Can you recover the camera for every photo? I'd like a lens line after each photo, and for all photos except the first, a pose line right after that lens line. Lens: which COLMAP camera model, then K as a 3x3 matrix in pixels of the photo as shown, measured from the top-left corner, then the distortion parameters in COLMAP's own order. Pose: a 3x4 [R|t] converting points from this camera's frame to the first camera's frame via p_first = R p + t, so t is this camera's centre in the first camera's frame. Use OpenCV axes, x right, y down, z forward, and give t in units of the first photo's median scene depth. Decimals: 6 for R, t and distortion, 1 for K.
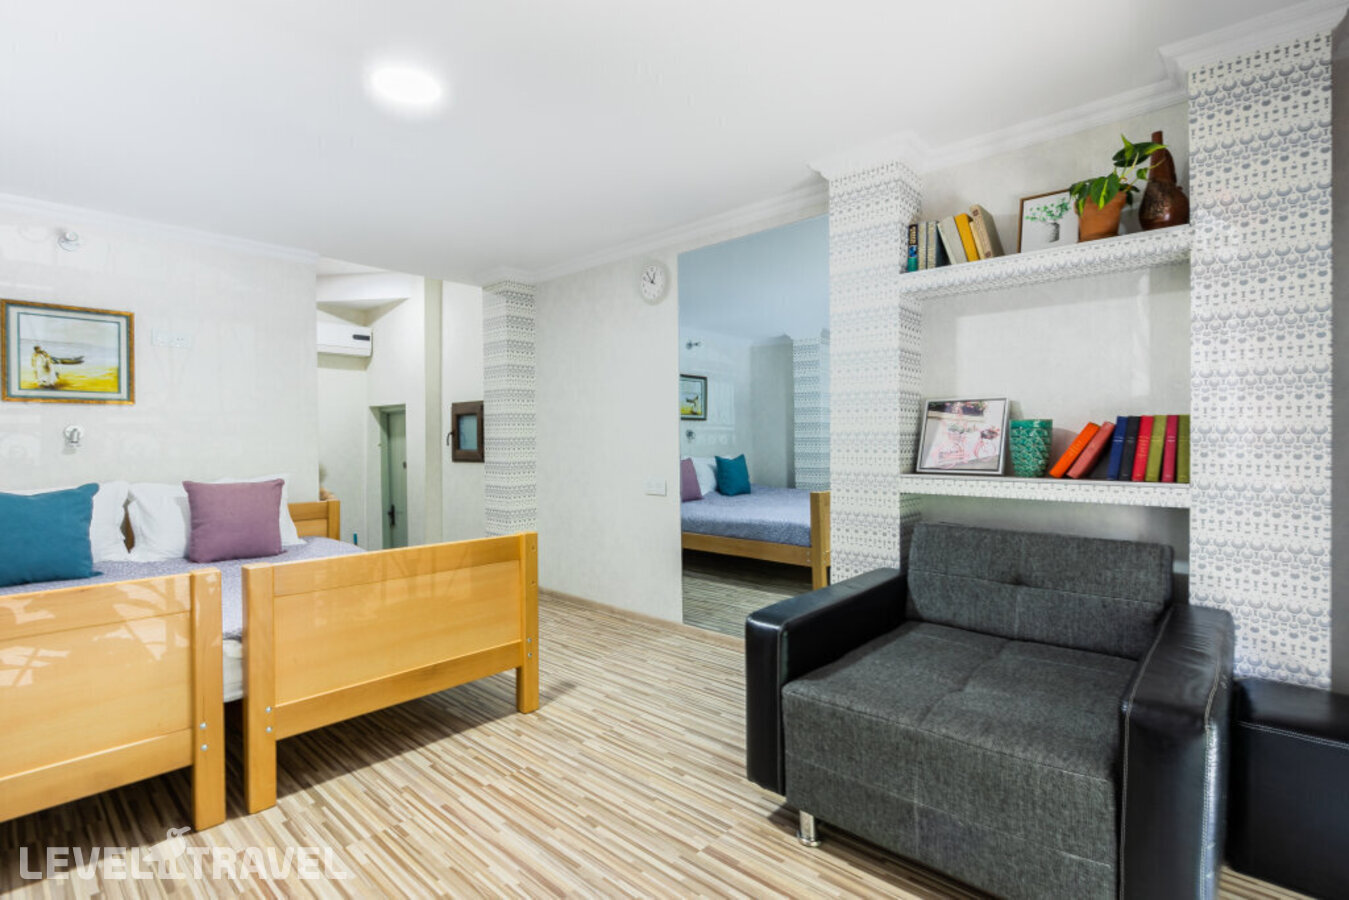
lens RADIAL K [[640.8, 0, 674.5], [0, 640.8, 450.0], [0, 0, 1]] dist [-0.001371, 0.001024]
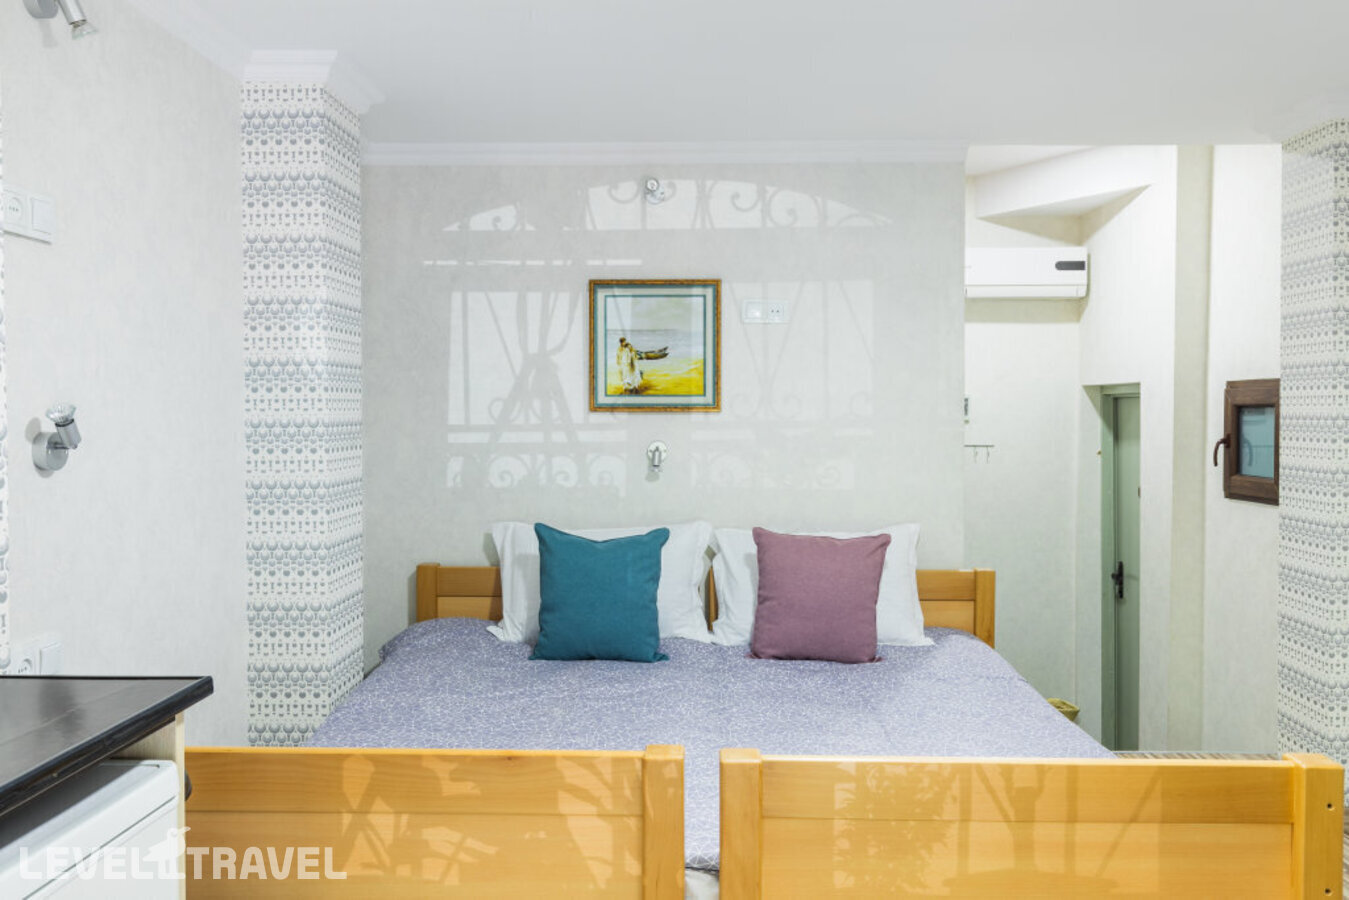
lens RADIAL K [[1111.4, 0, 674.5], [0, 1111.4, 450.0], [0, 0, 1]] dist [0.012918, -0.009028]
pose [[0.678324, 0.022504, -0.734418, 0.006527], [-0.014125, 0.999746, 0.017587, -0.051932], [0.734627, -0.001556, 0.678469, 0.153607]]
